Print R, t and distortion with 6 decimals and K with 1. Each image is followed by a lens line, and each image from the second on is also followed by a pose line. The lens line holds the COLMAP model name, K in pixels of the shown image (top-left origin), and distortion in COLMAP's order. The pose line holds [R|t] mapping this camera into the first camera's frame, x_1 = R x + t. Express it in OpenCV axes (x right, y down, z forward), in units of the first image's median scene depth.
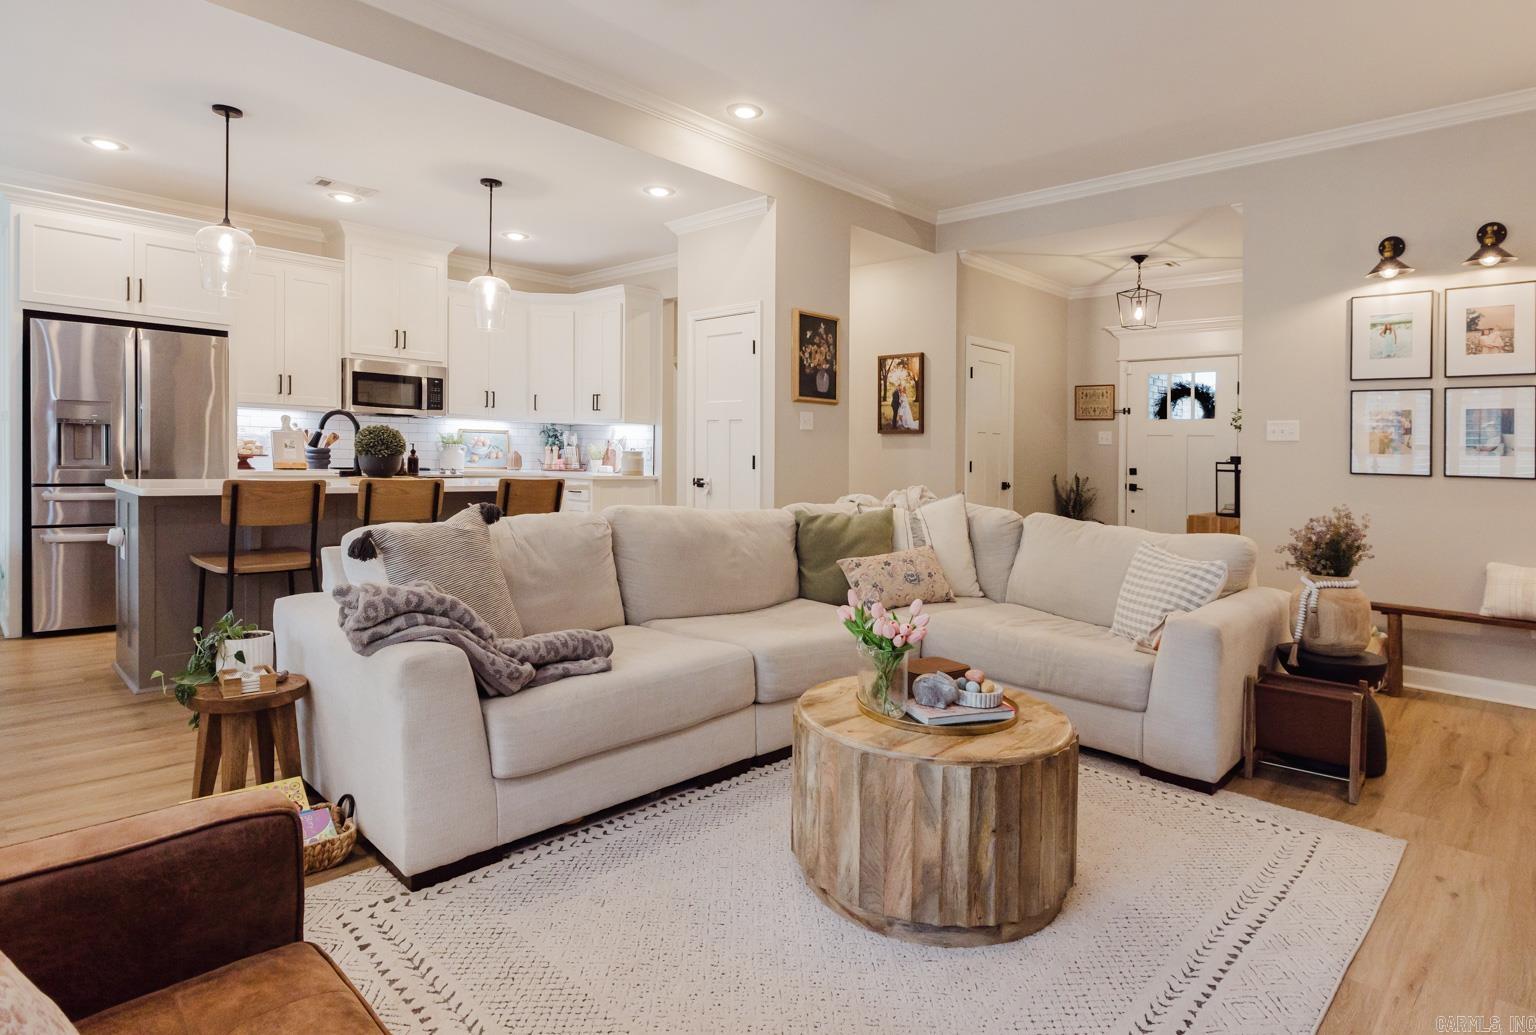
lens RADIAL K [[812.9, 0, 787.9], [0, 812.9, 462.7], [0, 0, 1]] dist [0.003200, -0.000147]
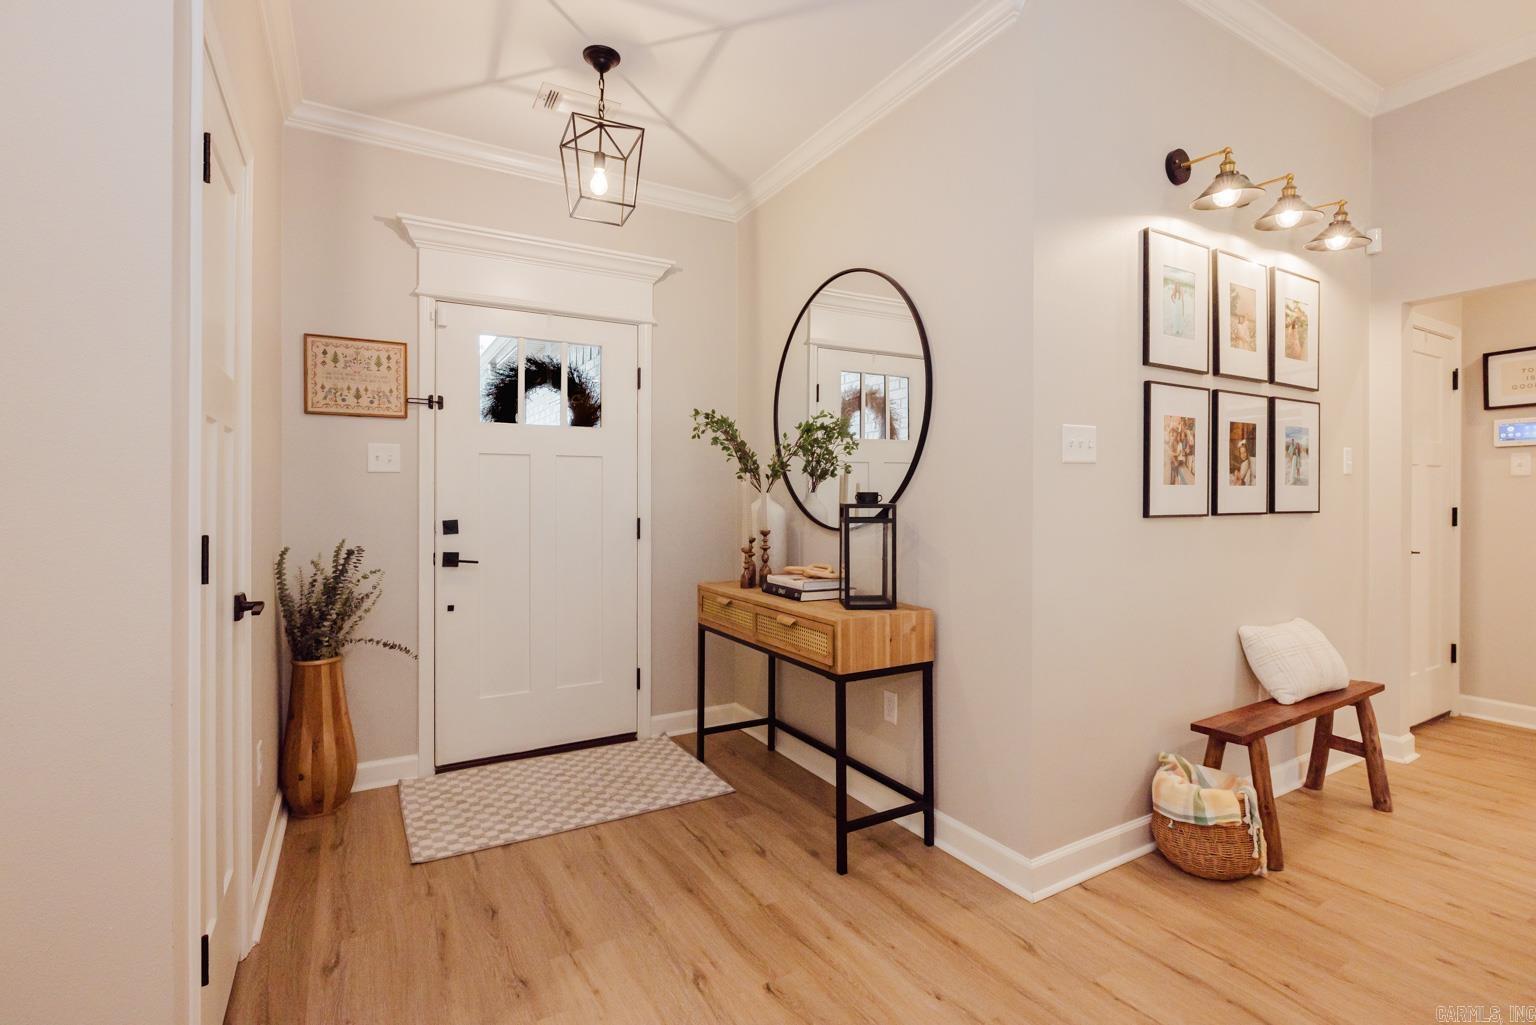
lens RADIAL K [[719.2, 0, 774.8], [0, 719.2, 491.8], [0, 0, 1]] dist [-0.007077, 0.001146]
pose [[0.273664, -0.019386, 0.961630, 0.079436], [0.021588, 0.999669, 0.014009, -0.015736], [-0.961583, 0.016926, 0.273992, 0.920350]]
